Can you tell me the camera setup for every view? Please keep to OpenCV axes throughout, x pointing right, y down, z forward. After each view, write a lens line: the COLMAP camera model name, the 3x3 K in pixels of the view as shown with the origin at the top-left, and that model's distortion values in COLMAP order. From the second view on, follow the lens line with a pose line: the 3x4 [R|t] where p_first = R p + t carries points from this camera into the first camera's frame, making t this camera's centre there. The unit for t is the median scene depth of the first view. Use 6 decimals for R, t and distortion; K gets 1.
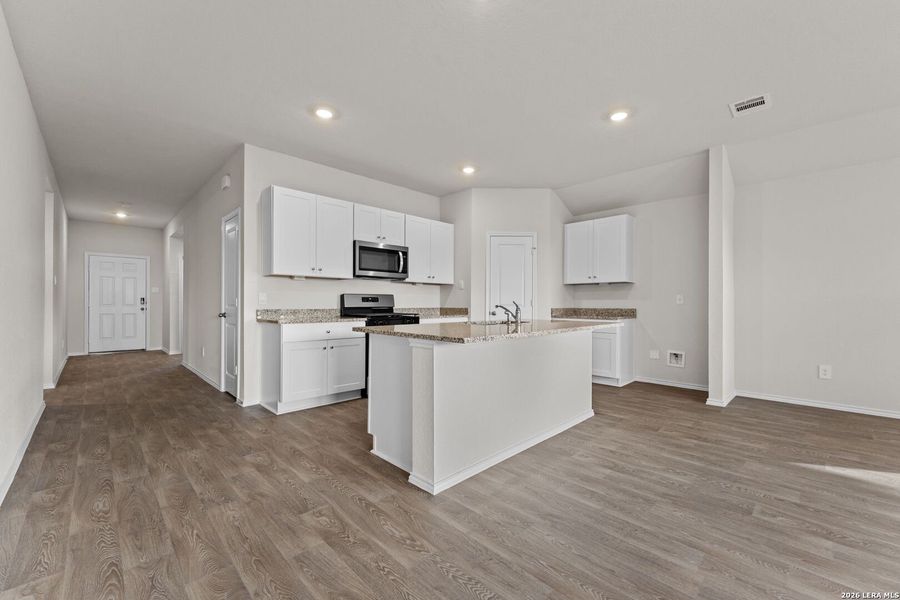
lens RADIAL K [[362.2, 0, 454.0], [0, 362.2, 306.0], [0, 0, 1]] dist [-0.000122, 0.000113]
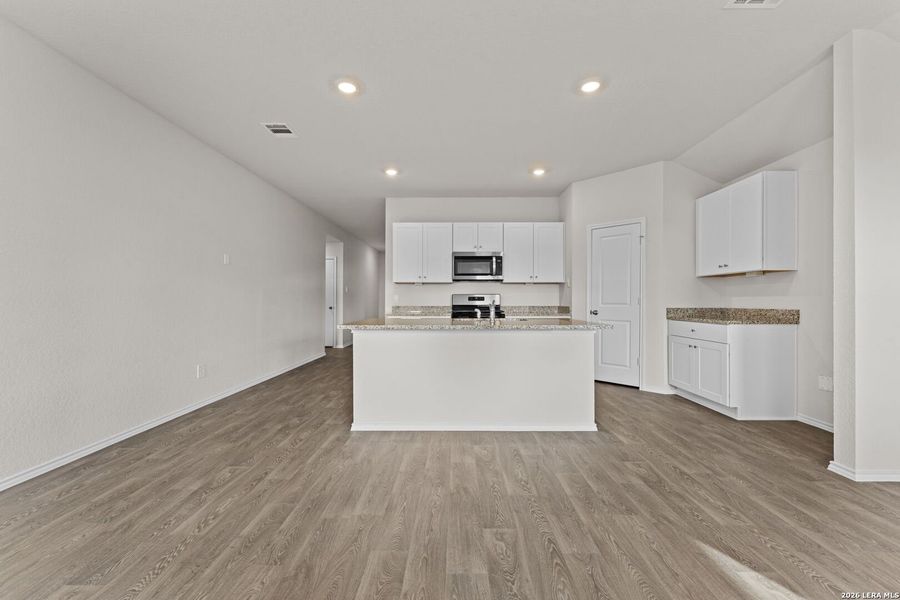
lens RADIAL K [[354.8, 0, 450.0], [0, 354.8, 300.0], [0, 0, 1]] dist [-0.001370, -0.000107]
pose [[0.702648, -0.004147, -0.711526, 0.711001], [-0.003548, 0.999950, -0.009332, -0.002924], [0.711529, 0.009082, 0.702598, 0.143202]]
